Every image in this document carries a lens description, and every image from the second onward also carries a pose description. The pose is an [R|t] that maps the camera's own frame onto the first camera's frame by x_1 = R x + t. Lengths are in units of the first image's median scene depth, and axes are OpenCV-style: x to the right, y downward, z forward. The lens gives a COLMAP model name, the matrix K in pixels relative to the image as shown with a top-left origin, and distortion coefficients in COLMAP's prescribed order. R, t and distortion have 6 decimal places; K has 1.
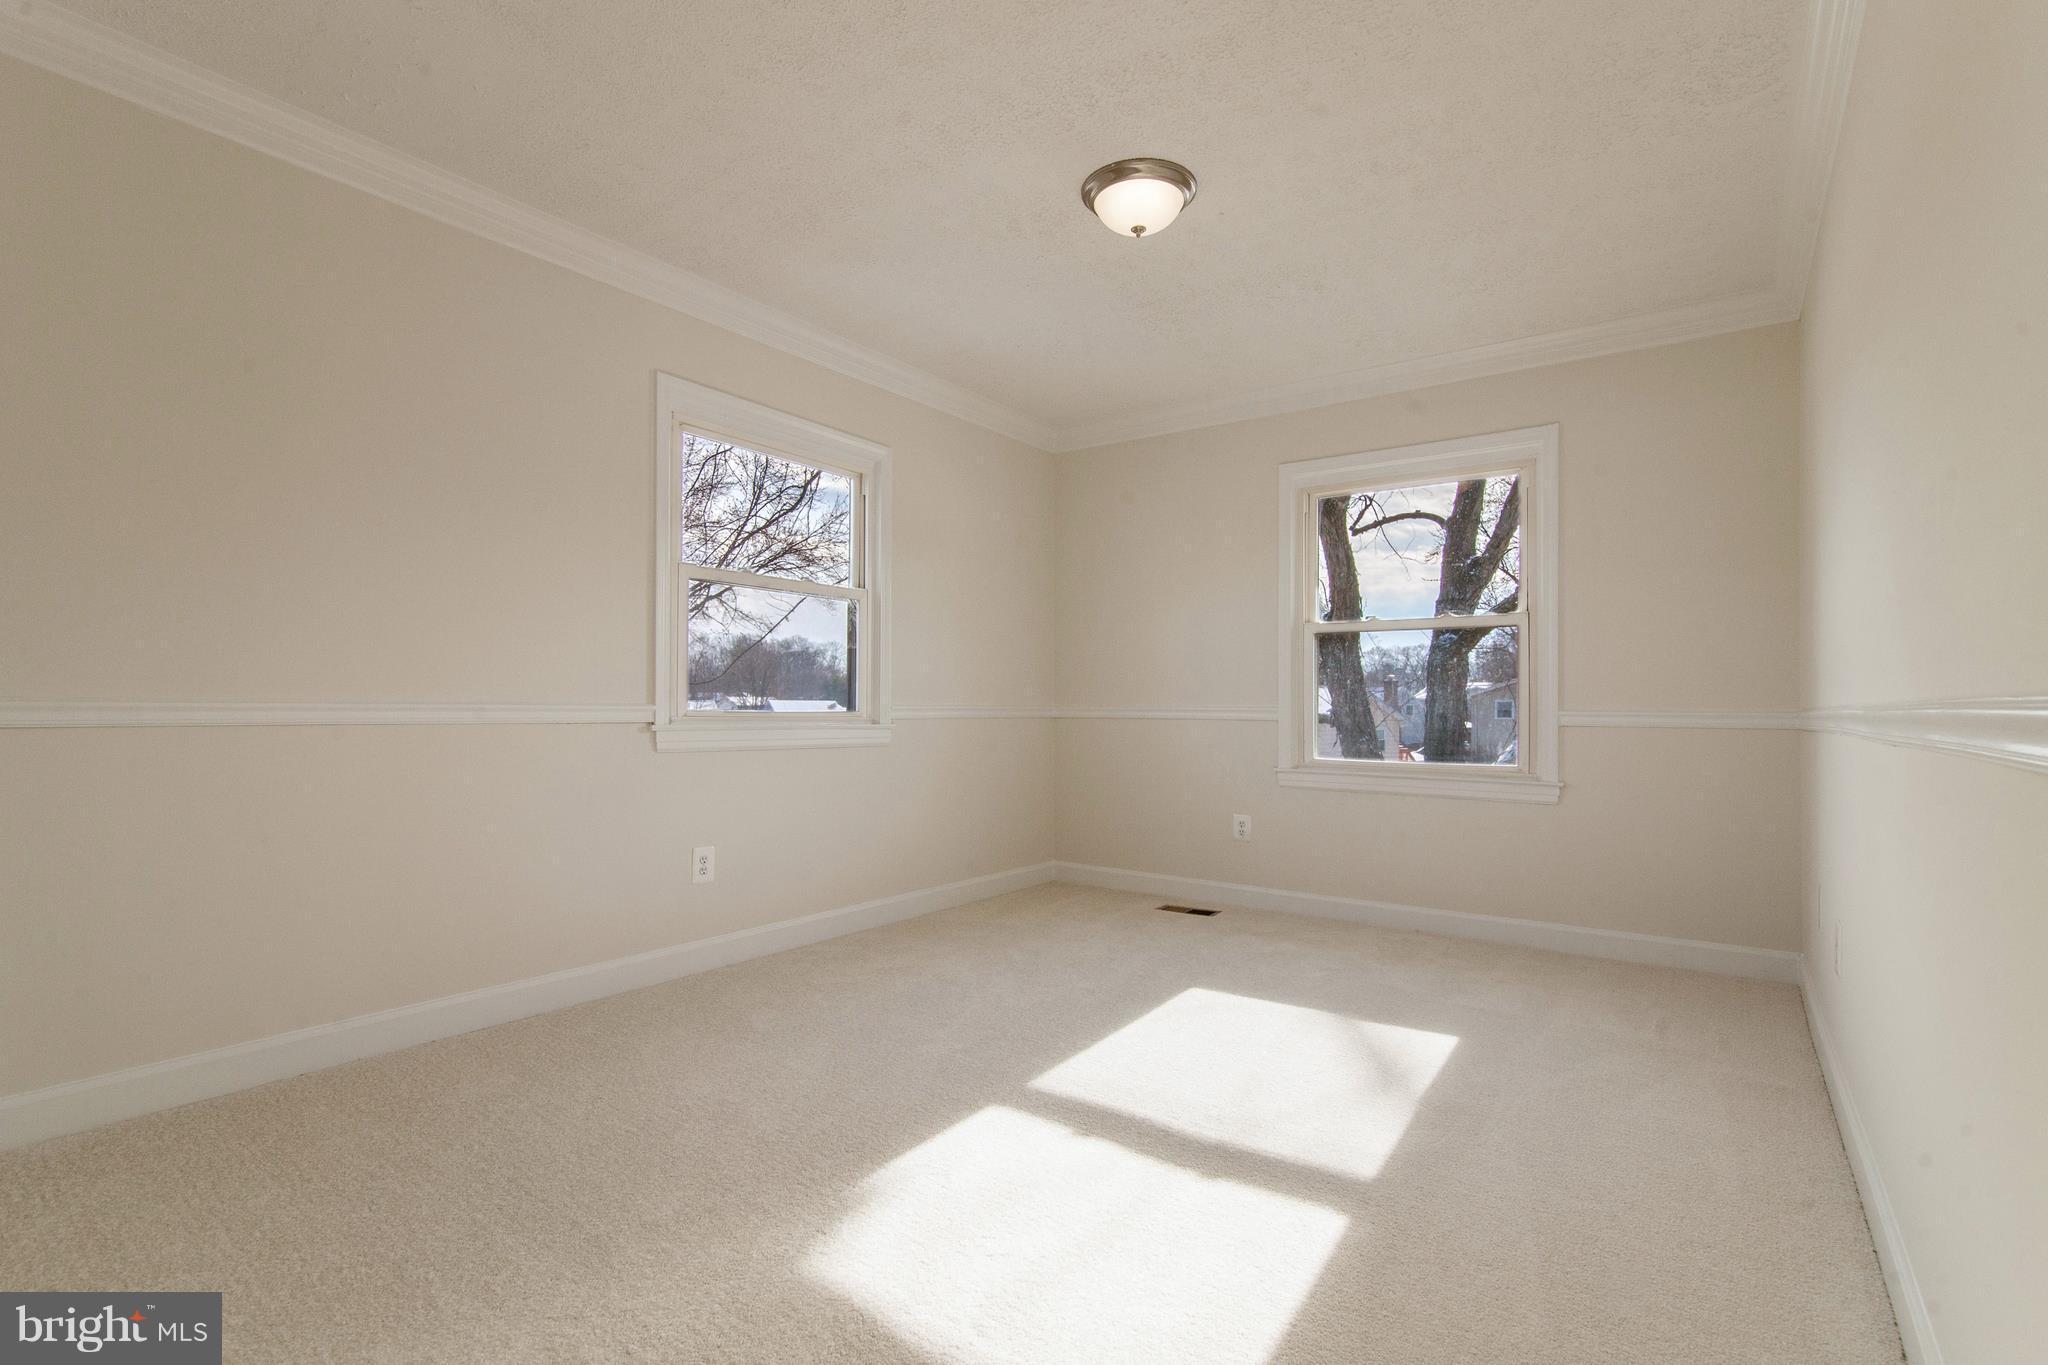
lens RADIAL K [[949.6, 0, 1029.1], [0, 949.6, 709.6], [0, 0, 1]] dist [-0.000992, -0.000321]
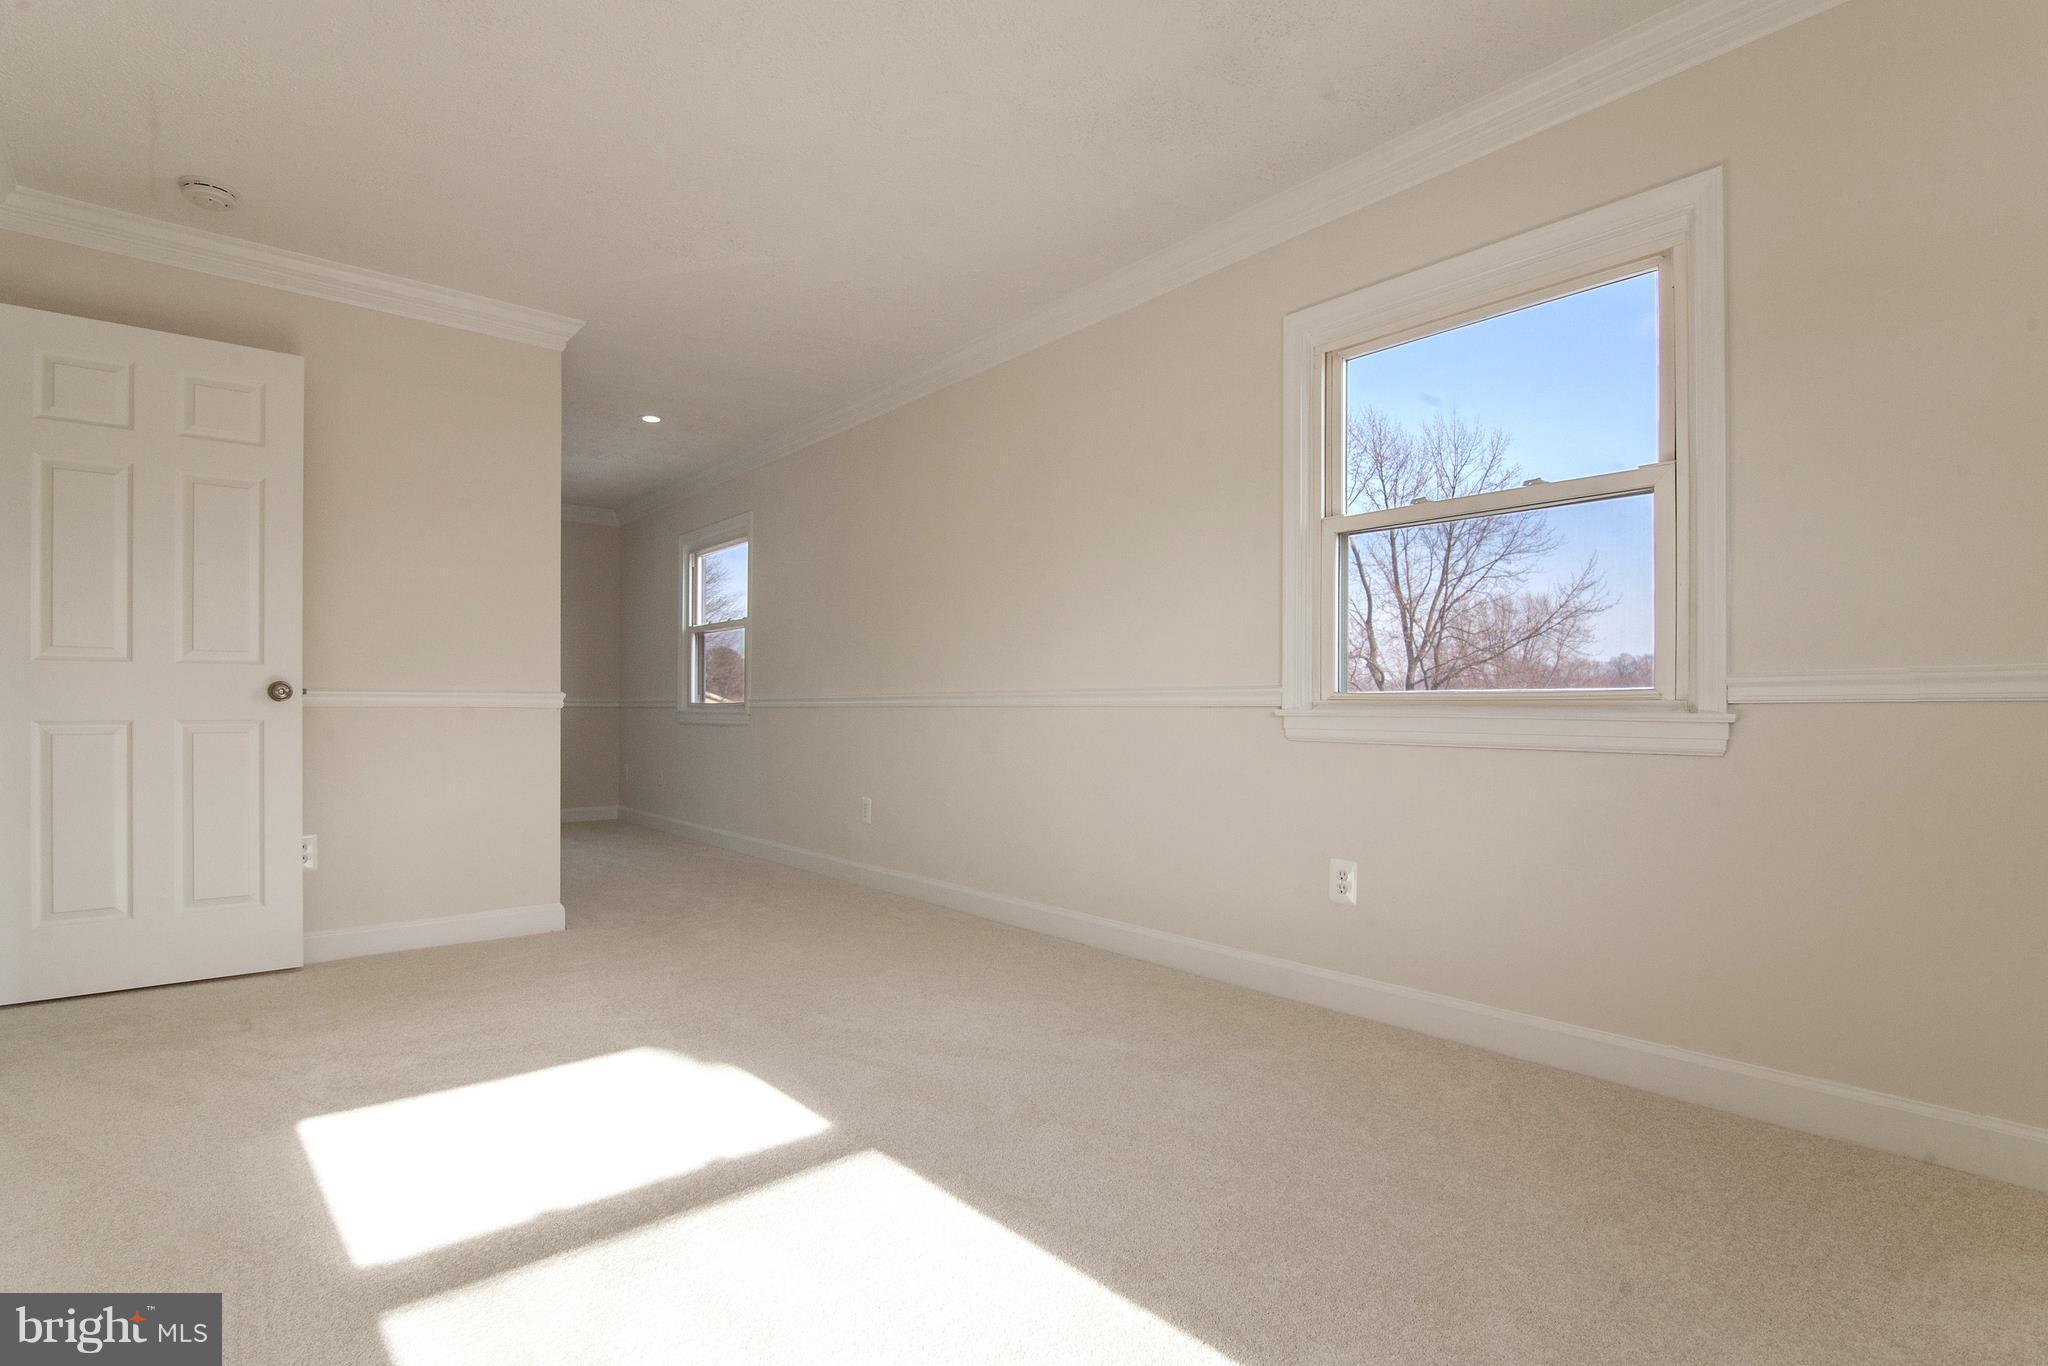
lens RADIAL K [[949.6, 0, 1029.1], [0, 949.6, 710.1], [0, 0, 1]] dist [-0.000992, -0.000321]
pose [[-0.268087, -0.008029, -0.963361, 0.533113], [0.009070, 0.999900, -0.010857, 0.019775], [0.963352, -0.011648, -0.267987, 0.960959]]
